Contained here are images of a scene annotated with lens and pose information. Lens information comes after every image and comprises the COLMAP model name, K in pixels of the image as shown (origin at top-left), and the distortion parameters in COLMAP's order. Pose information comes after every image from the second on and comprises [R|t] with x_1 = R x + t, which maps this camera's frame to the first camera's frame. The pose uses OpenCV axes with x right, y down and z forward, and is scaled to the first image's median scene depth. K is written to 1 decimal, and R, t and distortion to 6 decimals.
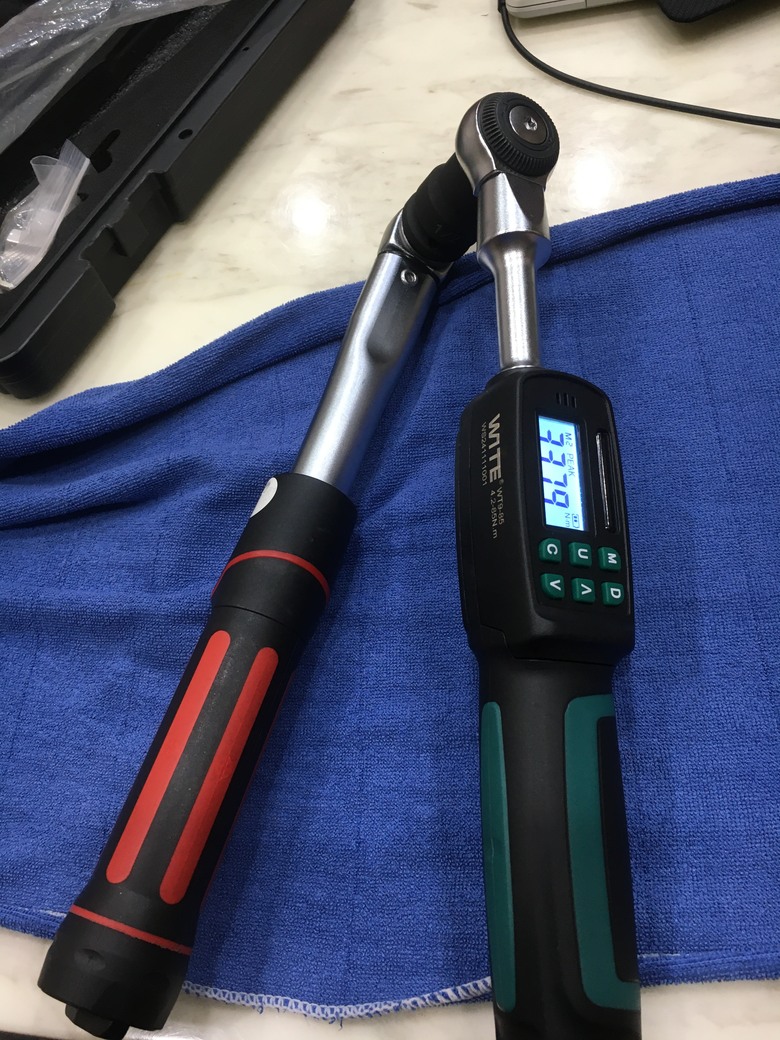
lens RADIAL K [[906.7, 0, 390.0], [0, 906.7, 520.0], [0, 0, 1]] dist [0.046047, -0.109963]
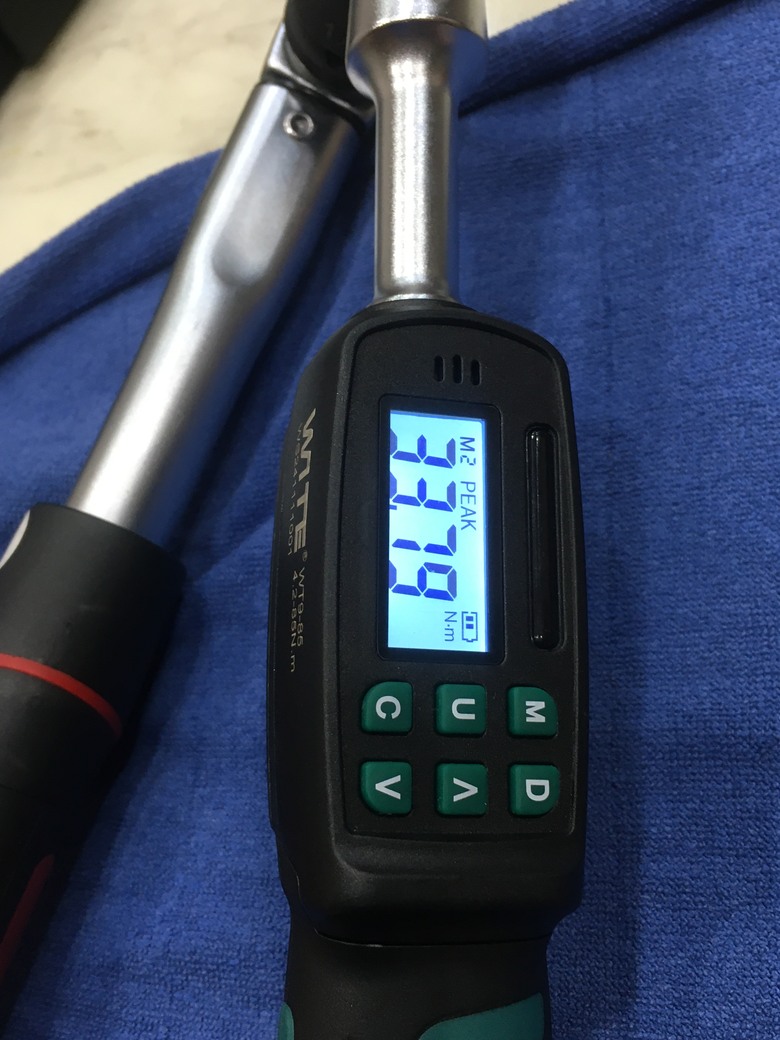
lens RADIAL K [[1099.4, 0, 390.0], [0, 1099.4, 520.0], [0, 0, 1]] dist [0.031245, -0.060869]
pose [[0.980759, -0.030935, -0.192758, 0.269500], [0.049597, 0.994453, 0.092755, -0.108856], [0.188819, -0.100531, 0.976853, 0.411234]]
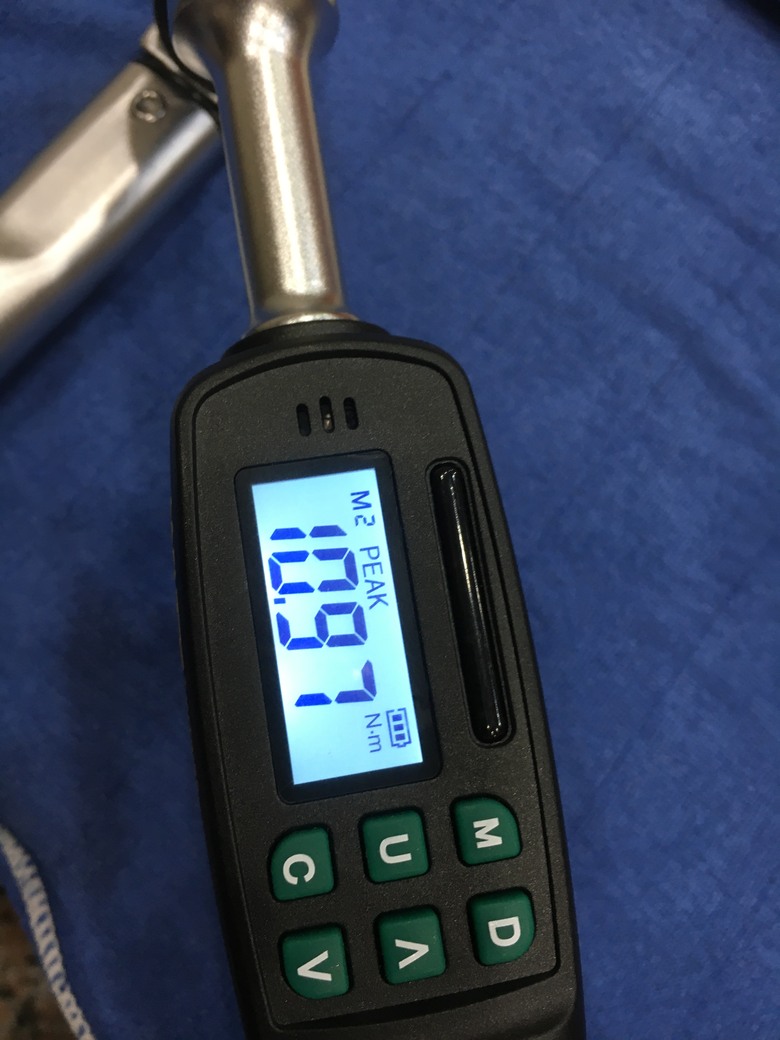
lens RADIAL K [[906.7, 0, 390.0], [0, 906.7, 520.0], [0, 0, 1]] dist [0.046047, -0.109963]
pose [[0.924713, -0.191210, -0.329157, 0.338885], [0.261812, 0.947162, 0.185306, -0.154929], [0.276333, -0.257532, 0.925914, 0.635303]]
